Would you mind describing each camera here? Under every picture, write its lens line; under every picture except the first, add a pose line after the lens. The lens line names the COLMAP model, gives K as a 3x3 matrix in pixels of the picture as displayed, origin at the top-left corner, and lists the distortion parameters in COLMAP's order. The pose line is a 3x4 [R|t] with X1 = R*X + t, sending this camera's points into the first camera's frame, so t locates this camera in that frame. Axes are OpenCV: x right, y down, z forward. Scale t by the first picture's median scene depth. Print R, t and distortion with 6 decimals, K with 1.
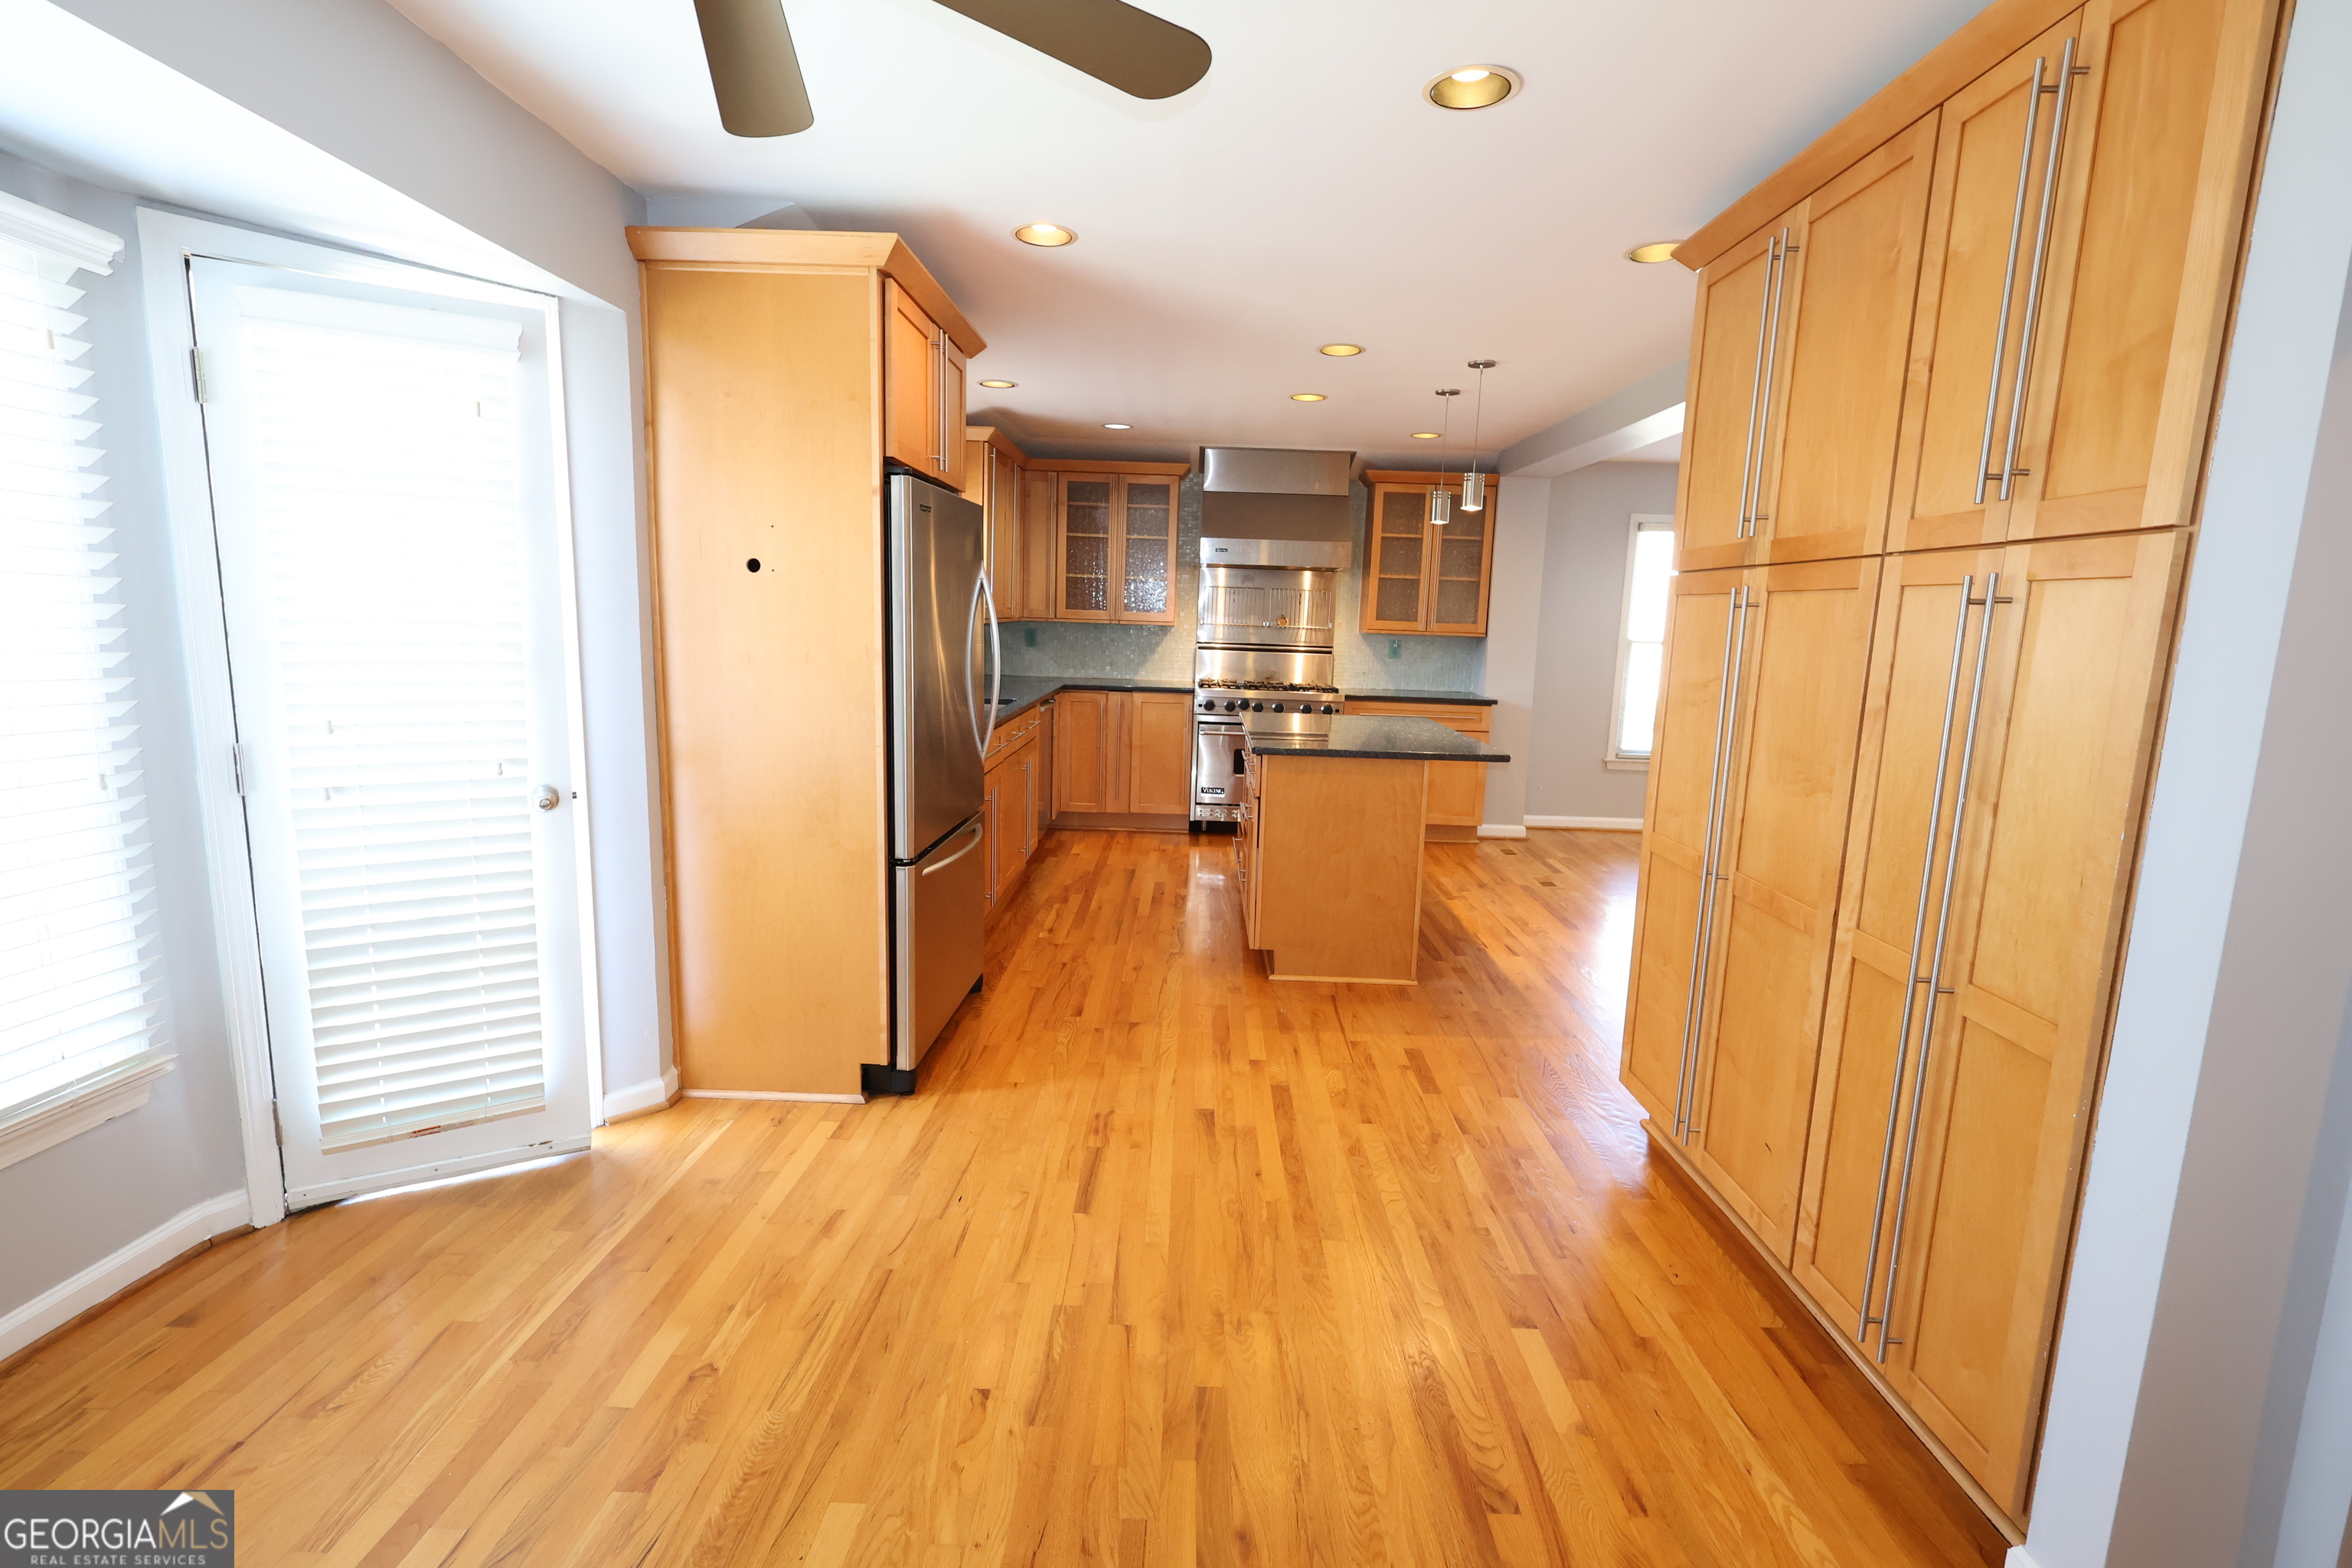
lens RADIAL K [[1089.0, 0, 1182.3], [0, 1089.0, 769.5], [0, 0, 1]] dist [-0.002505, 0.002546]
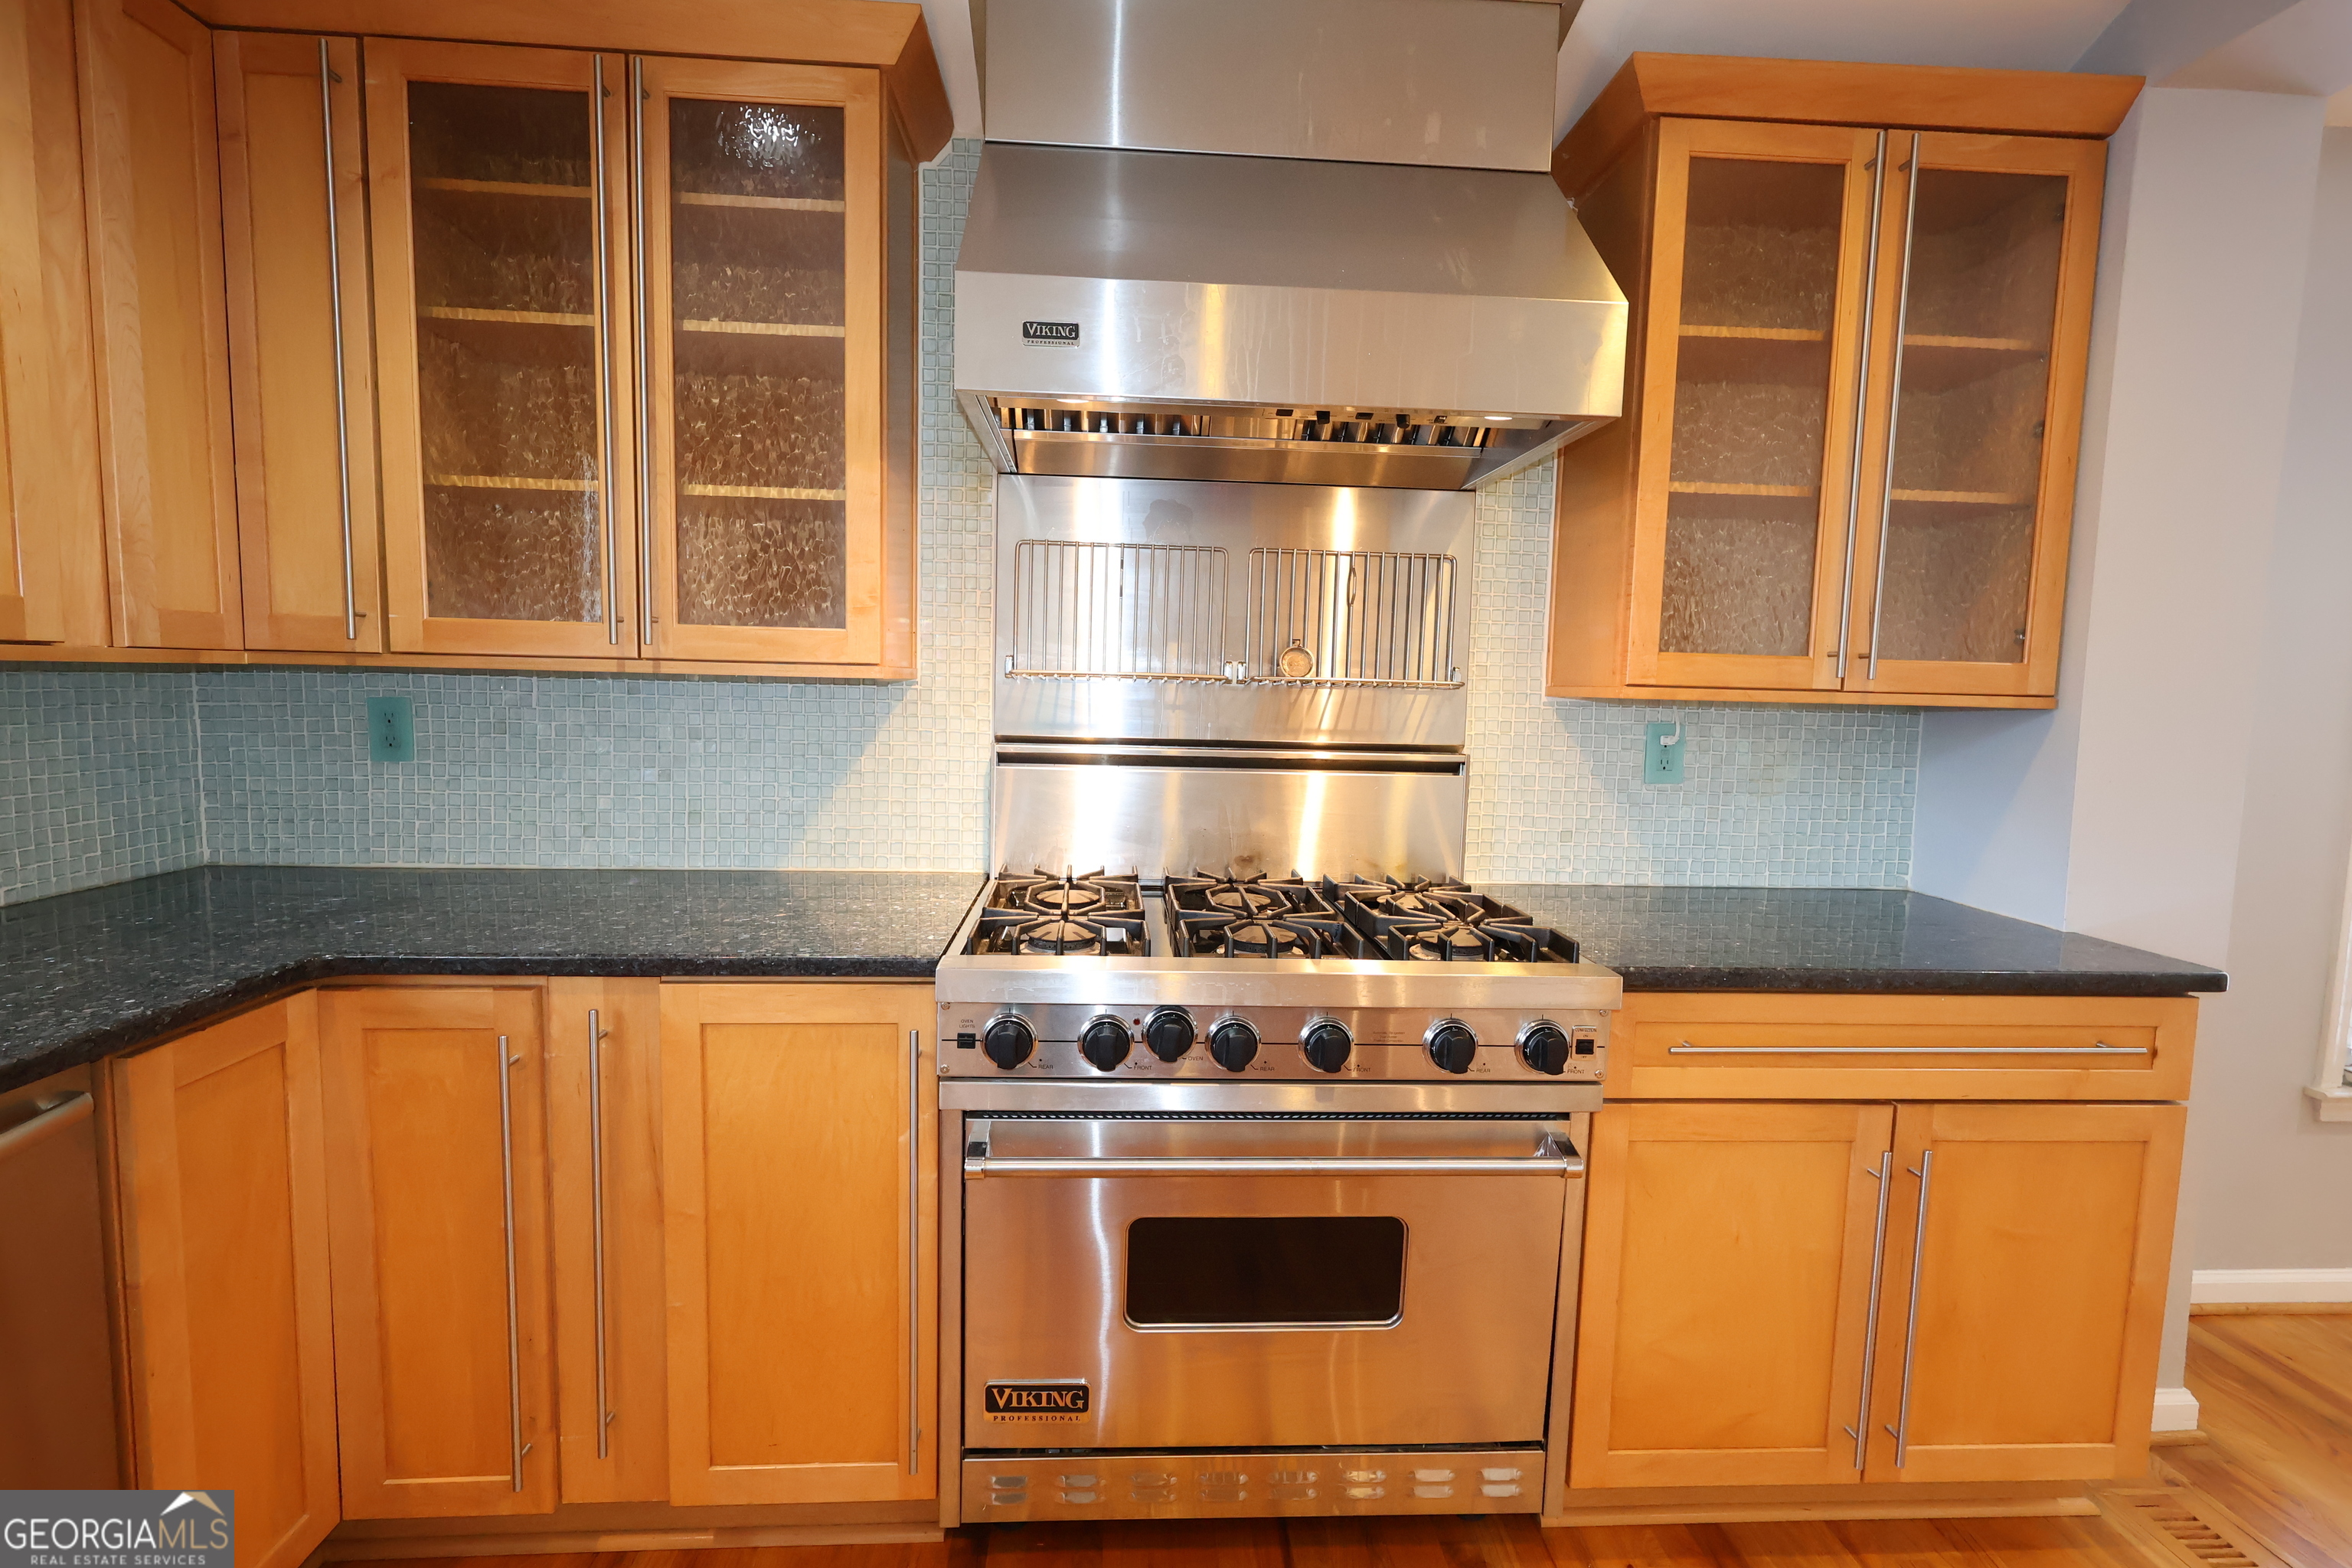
lens RADIAL K [[1089.0, 0, 1178.4], [0, 1089.0, 778.1], [0, 0, 1]] dist [-0.002505, 0.002546]
pose [[0.997399, -0.015120, 0.070475, 0.044180], [0.019012, 0.998312, -0.054886, -0.097718], [-0.069526, 0.056083, 0.996002, 0.775565]]
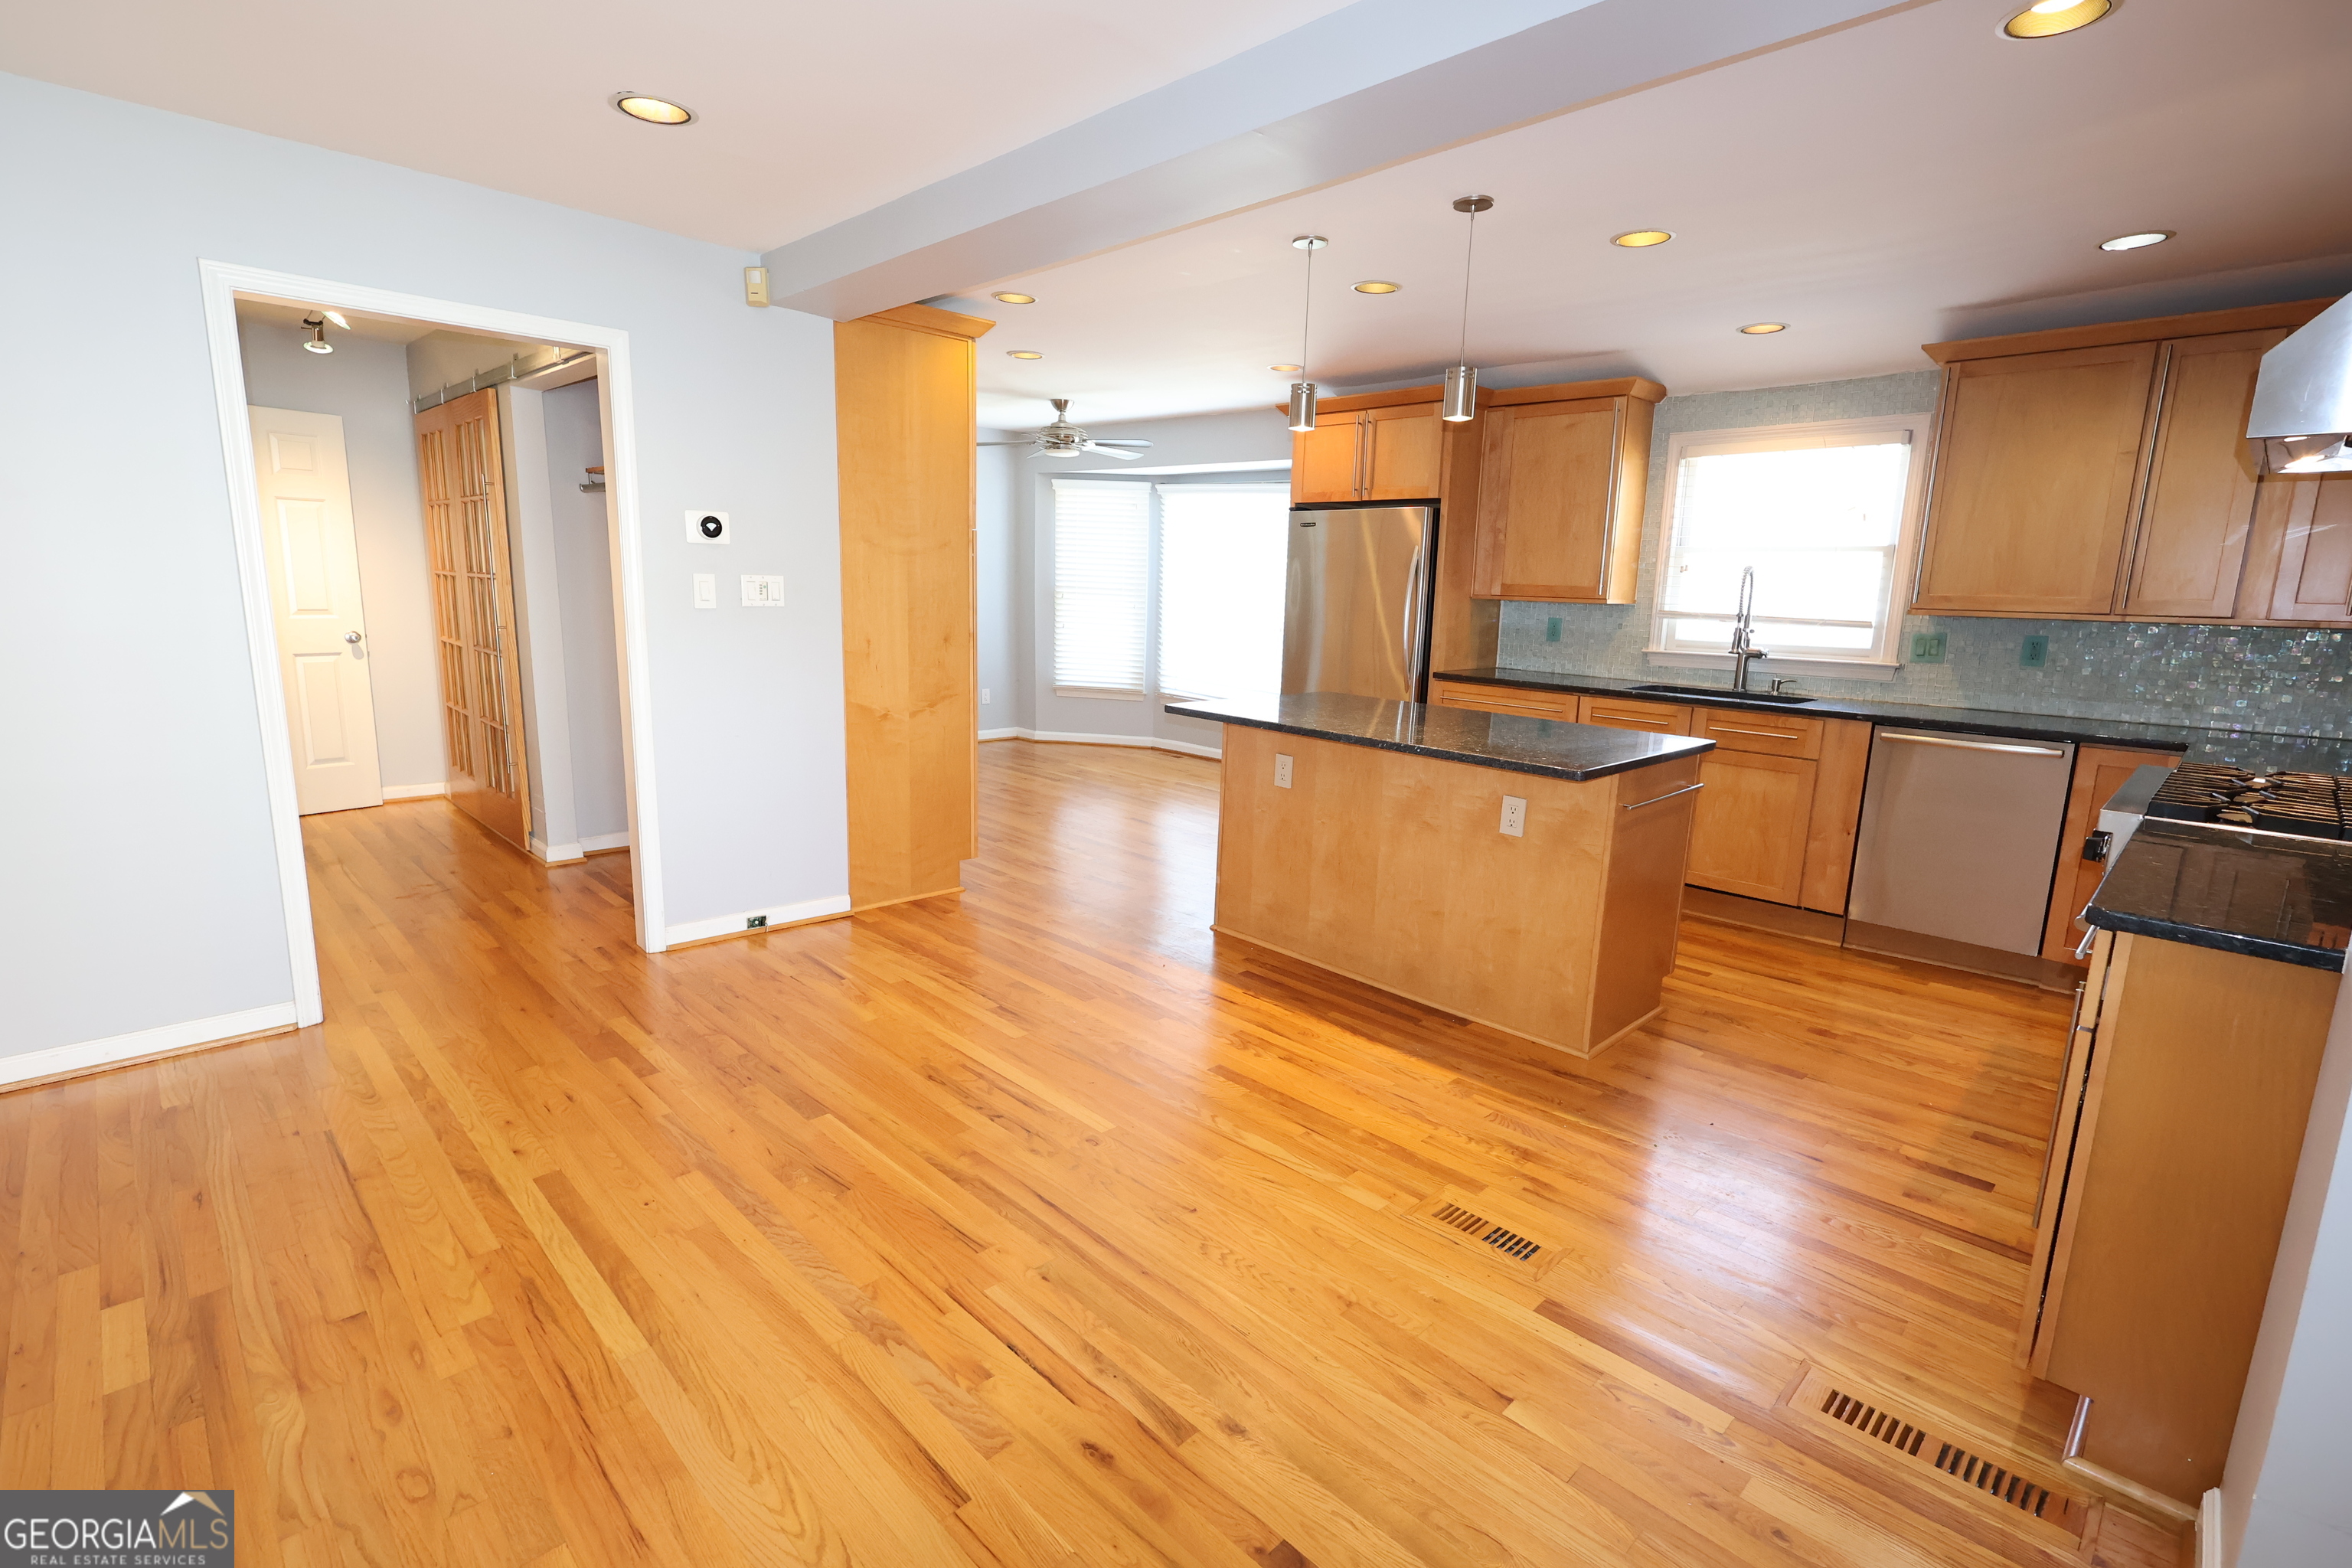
lens RADIAL K [[1089.0, 0, 1169.0], [0, 1089.0, 782.6], [0, 0, 1]] dist [-0.002505, 0.002546]
pose [[-0.700039, 0.083515, -0.709205, 0.606129], [-0.149102, 0.954154, 0.259534, -0.122846], [0.698366, 0.287428, -0.655493, 1.007465]]
